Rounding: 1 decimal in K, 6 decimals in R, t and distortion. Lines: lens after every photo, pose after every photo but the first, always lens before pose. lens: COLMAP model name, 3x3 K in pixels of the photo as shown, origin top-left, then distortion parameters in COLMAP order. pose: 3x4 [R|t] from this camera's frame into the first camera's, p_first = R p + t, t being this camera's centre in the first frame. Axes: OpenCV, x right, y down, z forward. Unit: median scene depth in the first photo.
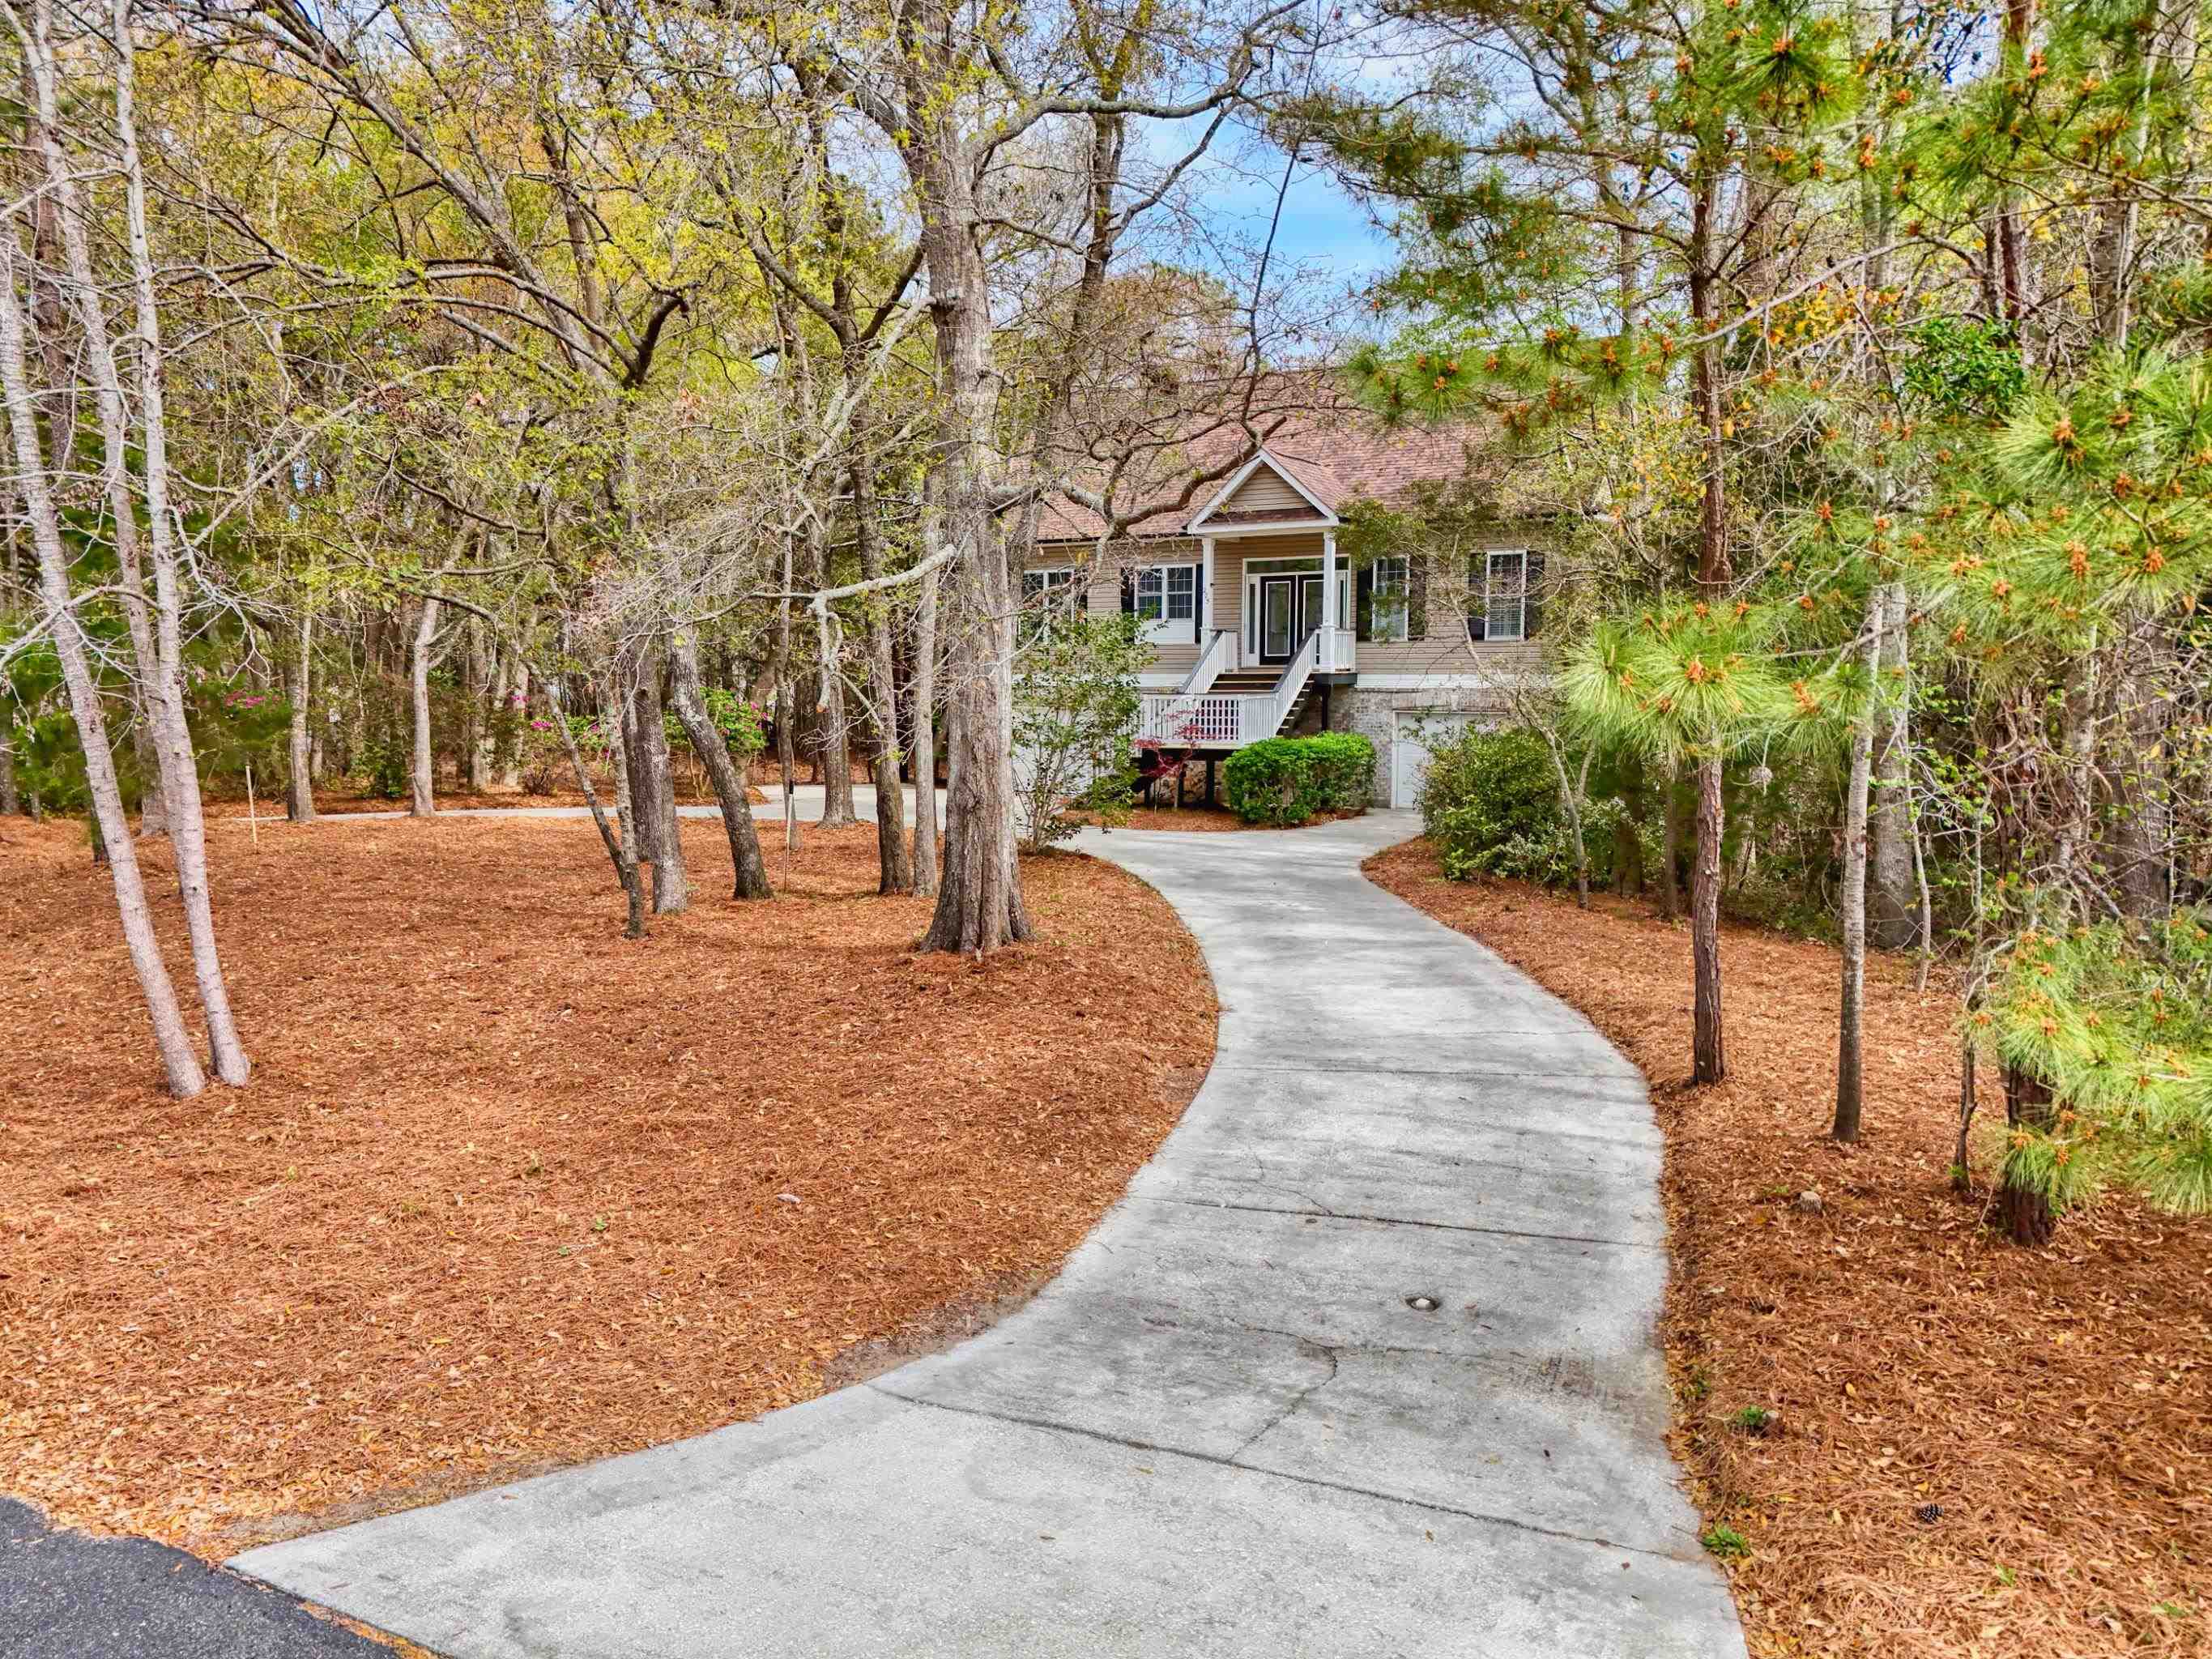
lens RADIAL K [[1547.2, 0, 1097.7], [0, 1547.2, 839.1], [0, 0, 1]] dist [0.021434, -0.030197]
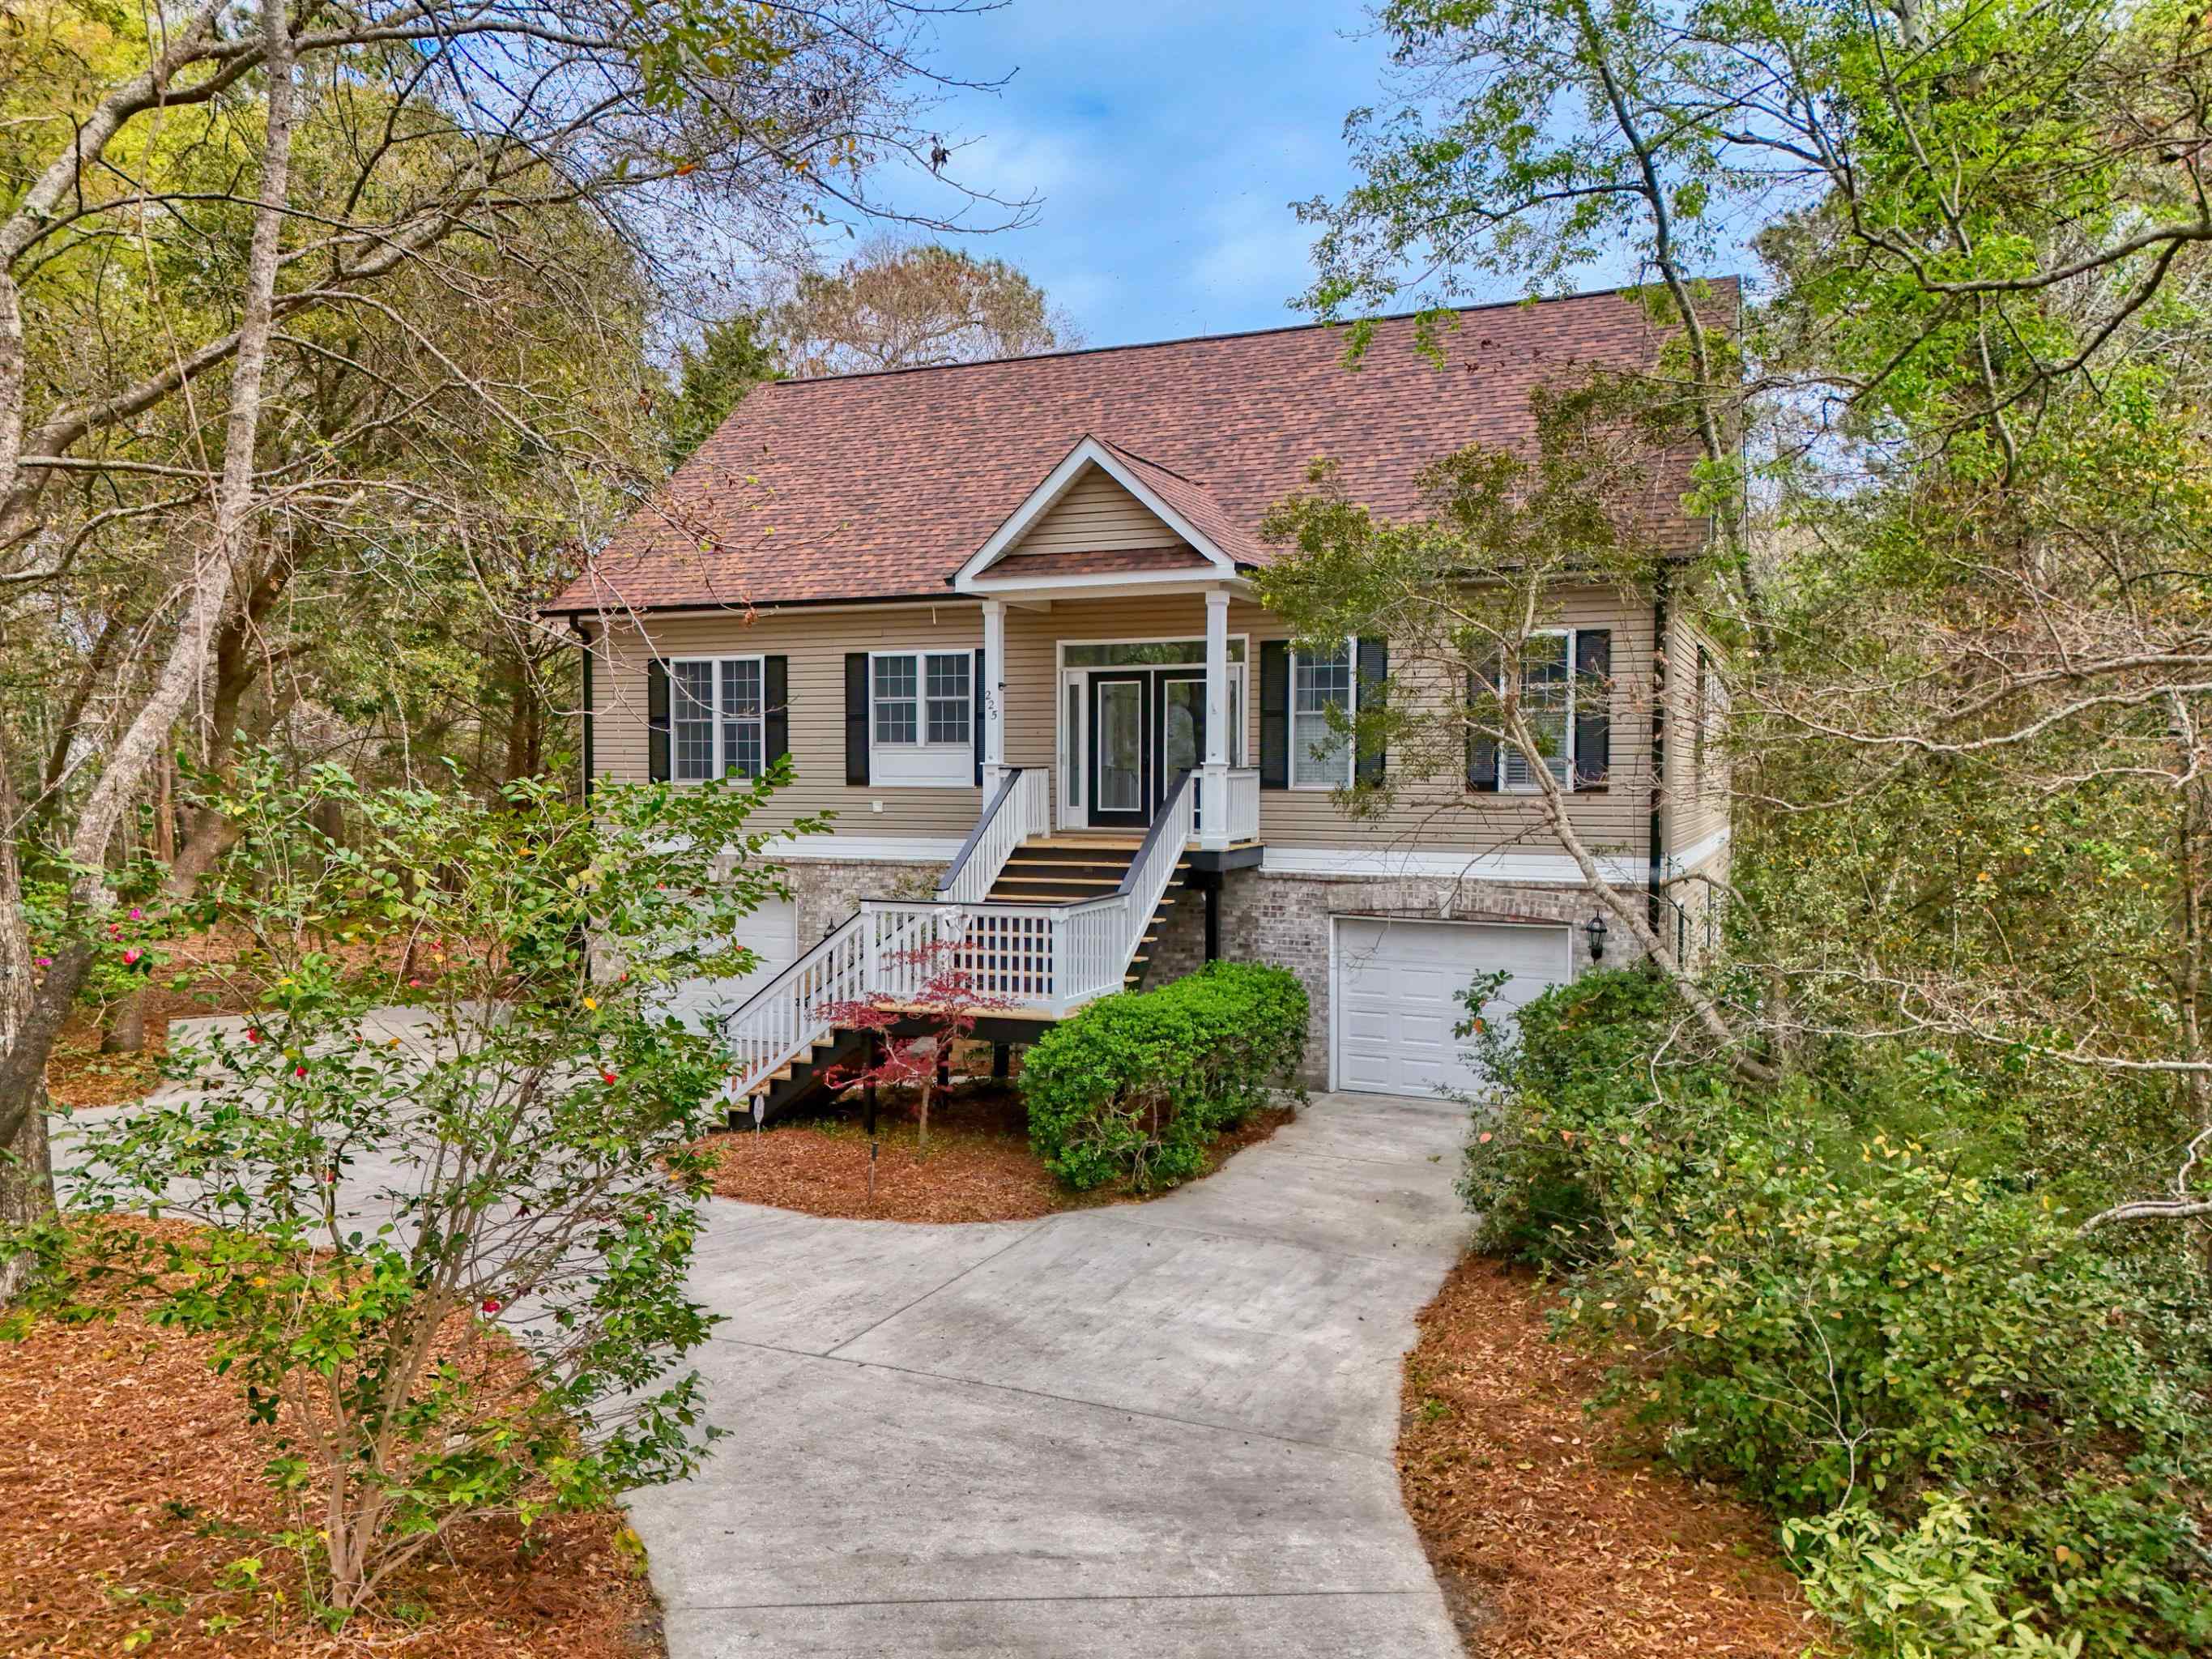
lens RADIAL K [[1547.2, 0, 1112.5], [0, 1547.2, 826.3], [0, 0, 1]] dist [0.021434, -0.030197]
pose [[0.991662, -0.004611, 0.128780, 0.042989], [0.012912, 0.997886, -0.063699, -0.081011], [-0.128214, 0.064830, 0.989625, 0.465869]]
